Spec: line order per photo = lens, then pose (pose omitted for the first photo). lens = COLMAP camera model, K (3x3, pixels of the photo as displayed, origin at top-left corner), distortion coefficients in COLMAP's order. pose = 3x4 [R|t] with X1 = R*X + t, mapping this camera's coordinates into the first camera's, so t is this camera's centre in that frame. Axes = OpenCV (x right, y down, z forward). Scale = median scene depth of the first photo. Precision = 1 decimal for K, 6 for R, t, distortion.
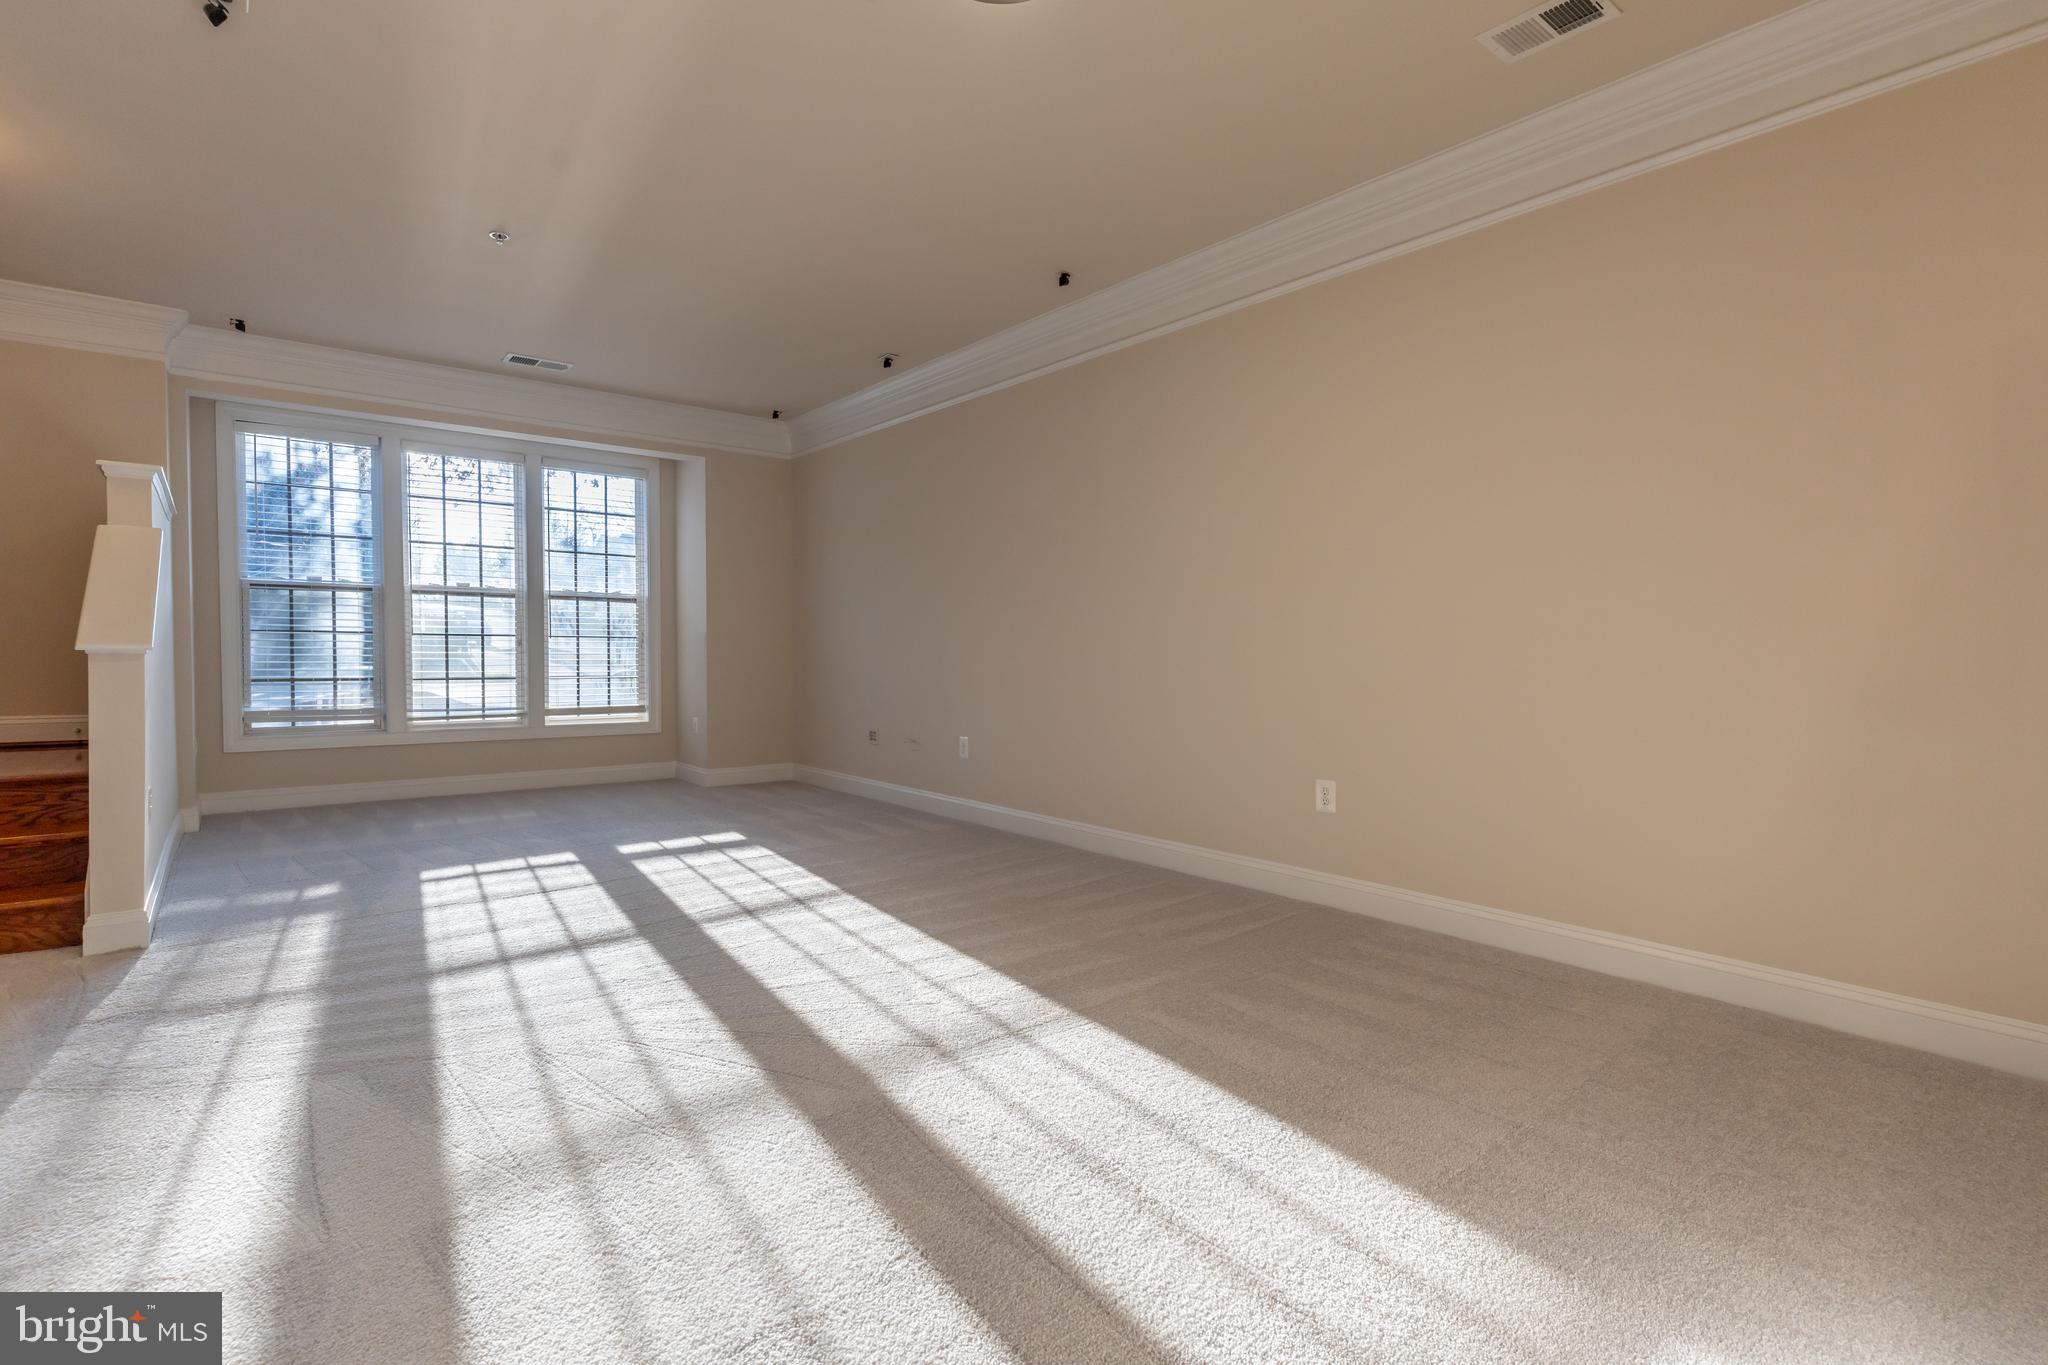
lens RADIAL K [[963.3, 0, 1032.0], [0, 963.3, 676.9], [0, 0, 1]] dist [0.000273, 0.000197]
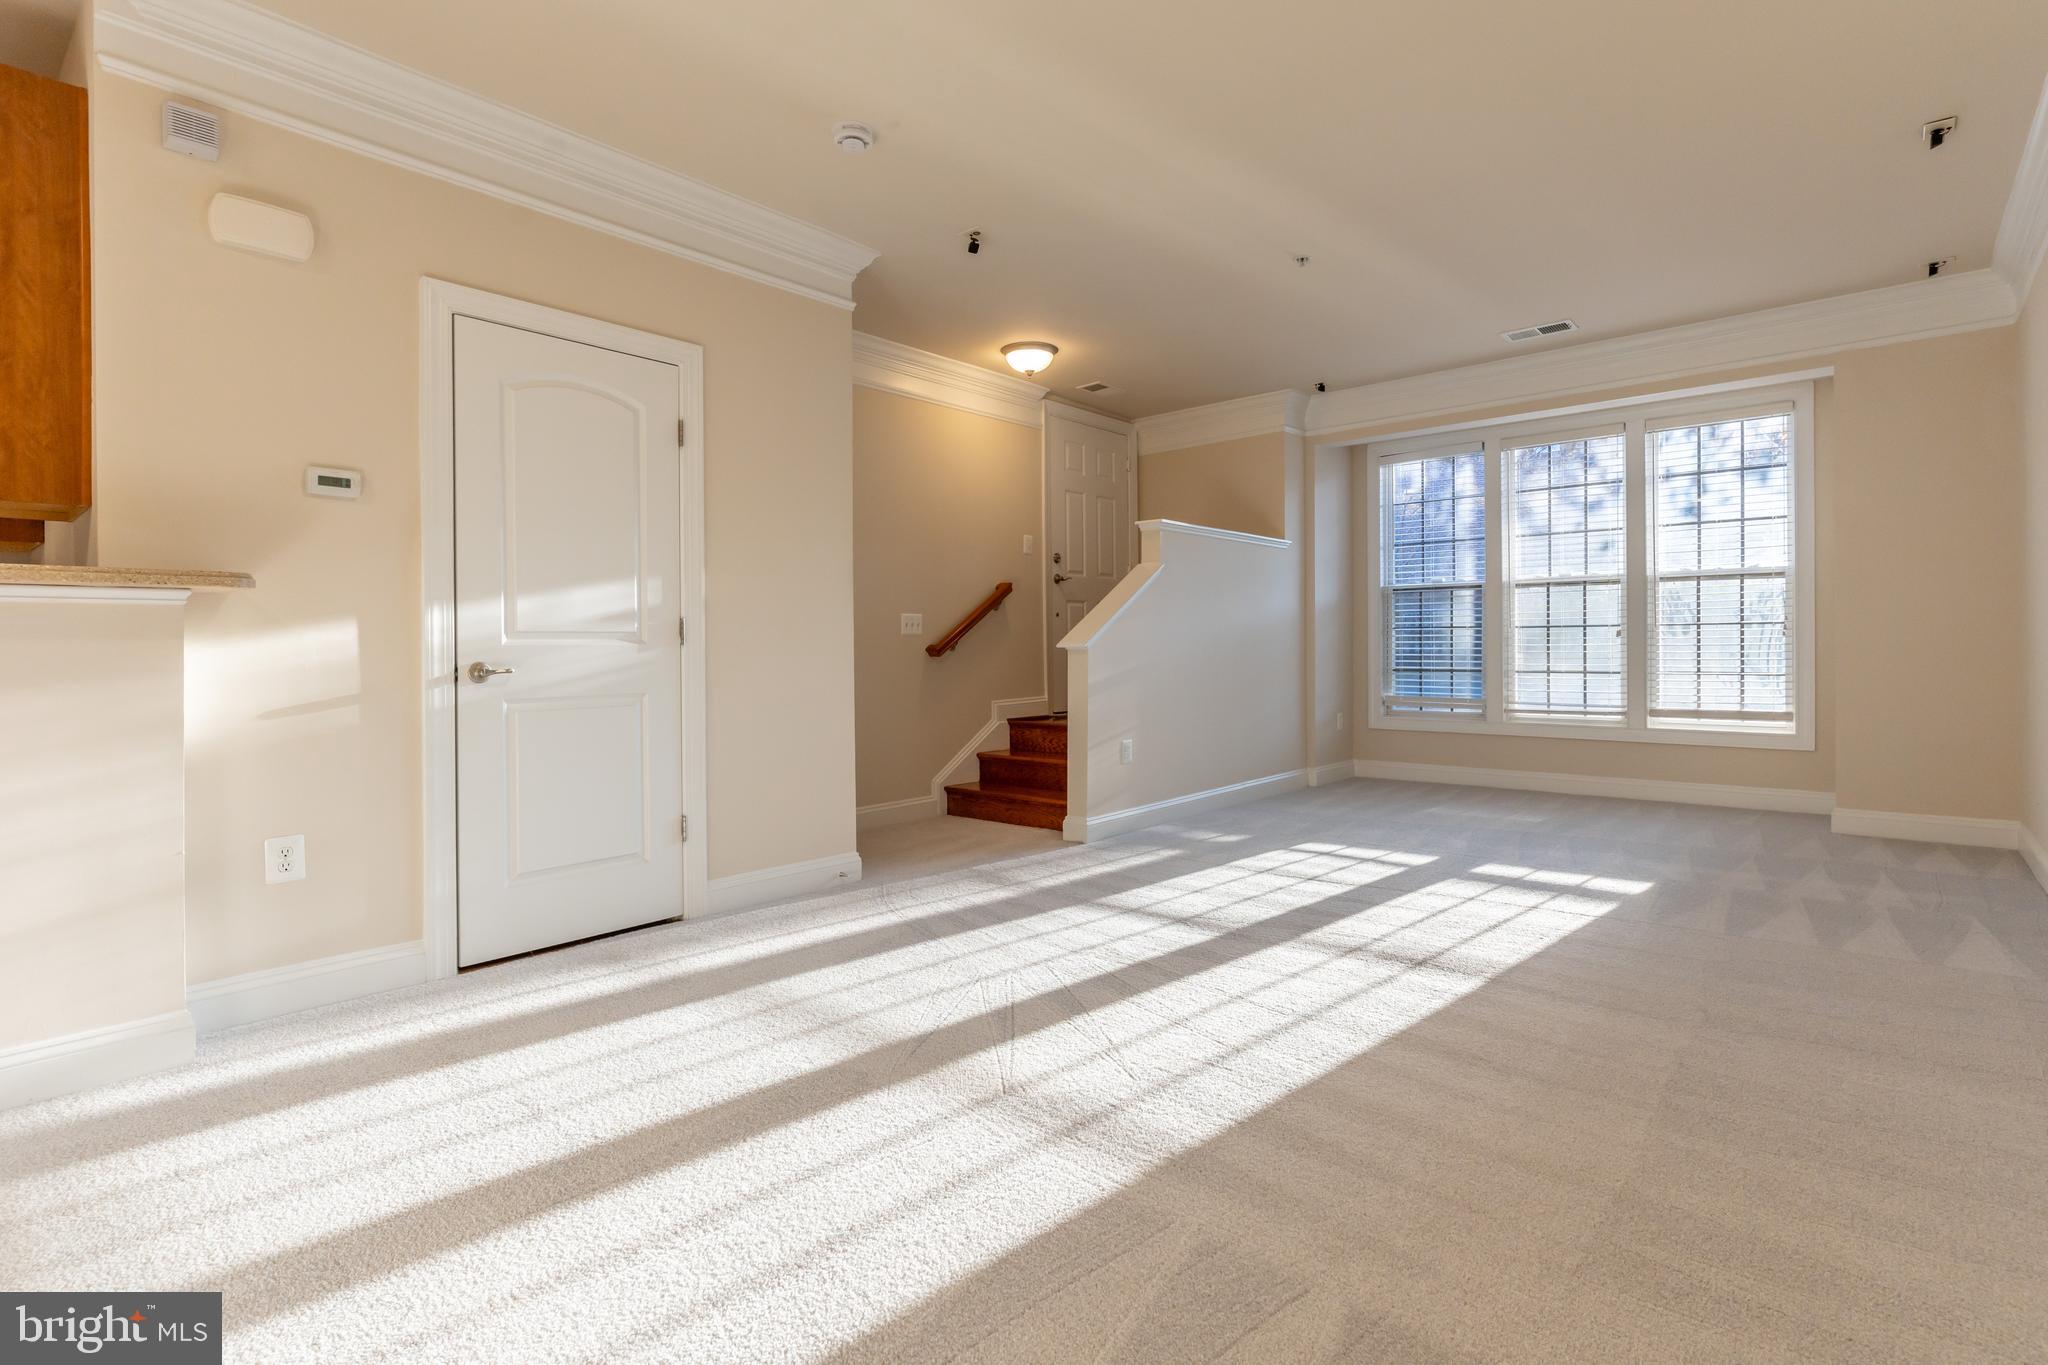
lens RADIAL K [[976.9, 0, 1020.7], [0, 976.9, 648.7], [0, 0, 1]] dist [0.000397, -0.000274]
pose [[0.169015, -0.005303, -0.985599, 0.287757], [-0.014362, 0.999866, -0.007843, -0.006346], [0.985509, 0.015480, 0.168916, 0.314685]]
